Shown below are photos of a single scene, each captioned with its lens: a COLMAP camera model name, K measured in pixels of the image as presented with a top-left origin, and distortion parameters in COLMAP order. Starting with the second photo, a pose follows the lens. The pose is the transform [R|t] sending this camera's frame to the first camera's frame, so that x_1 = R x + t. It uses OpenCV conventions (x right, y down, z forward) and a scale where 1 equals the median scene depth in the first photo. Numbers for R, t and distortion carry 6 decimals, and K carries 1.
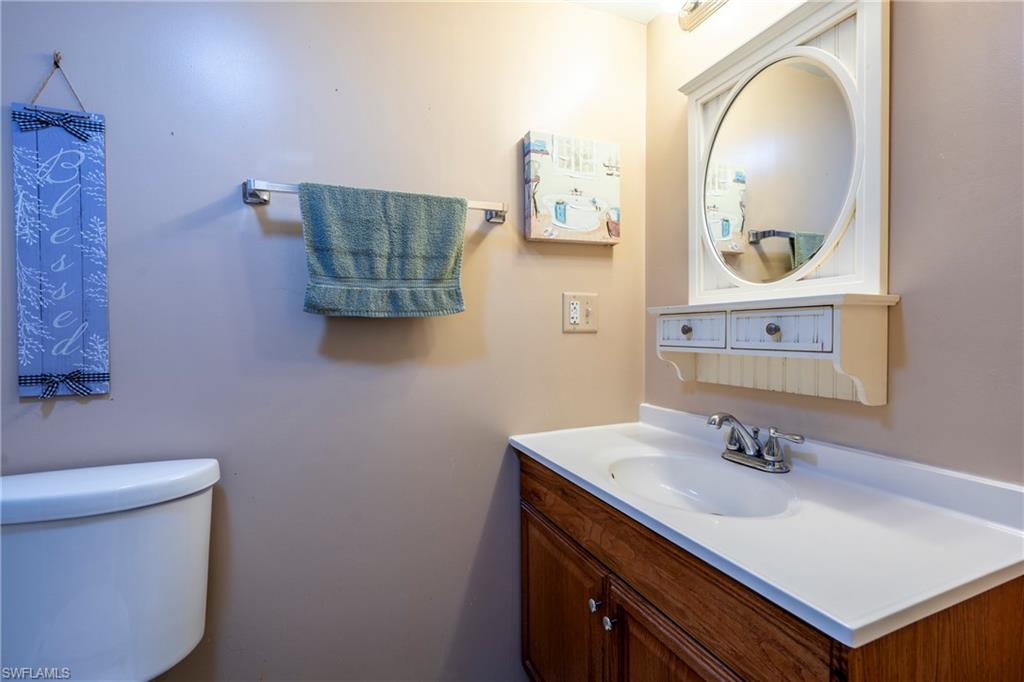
lens RADIAL K [[459.9, 0, 511.6], [0, 459.9, 341.5], [0, 0, 1]] dist [-0.002515, 0.000117]
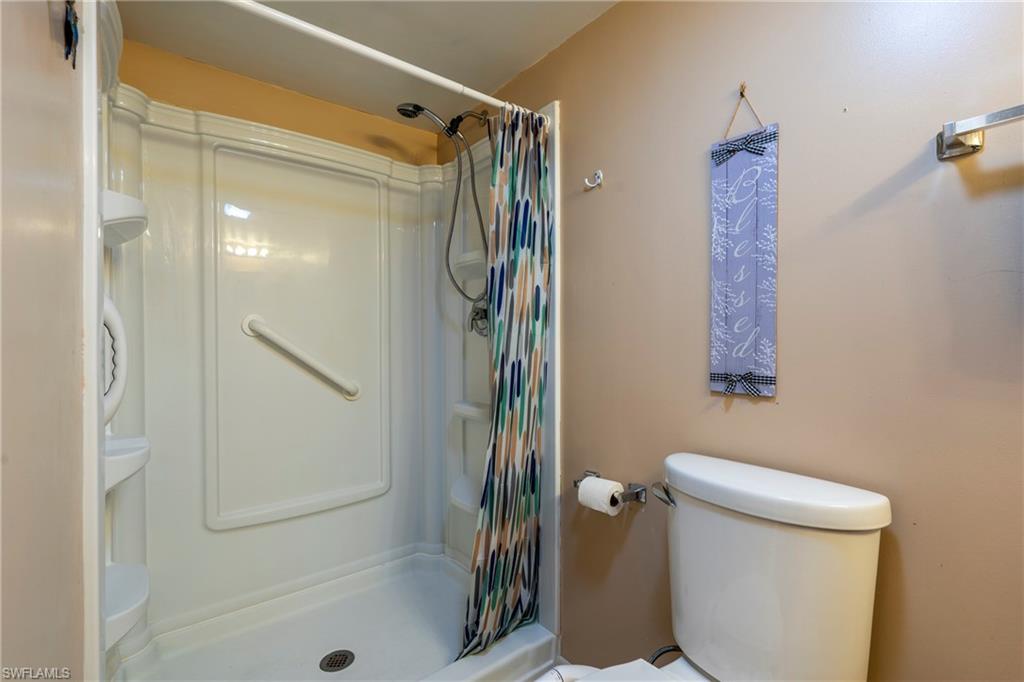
lens RADIAL K [[459.9, 0, 510.1], [0, 459.9, 343.5], [0, 0, 1]] dist [-0.002515, 0.000117]
pose [[0.280922, 0.017518, -0.959571, -0.073842], [-0.020334, 0.999718, 0.012298, -0.005489], [0.959515, 0.016057, 0.281199, 0.157789]]
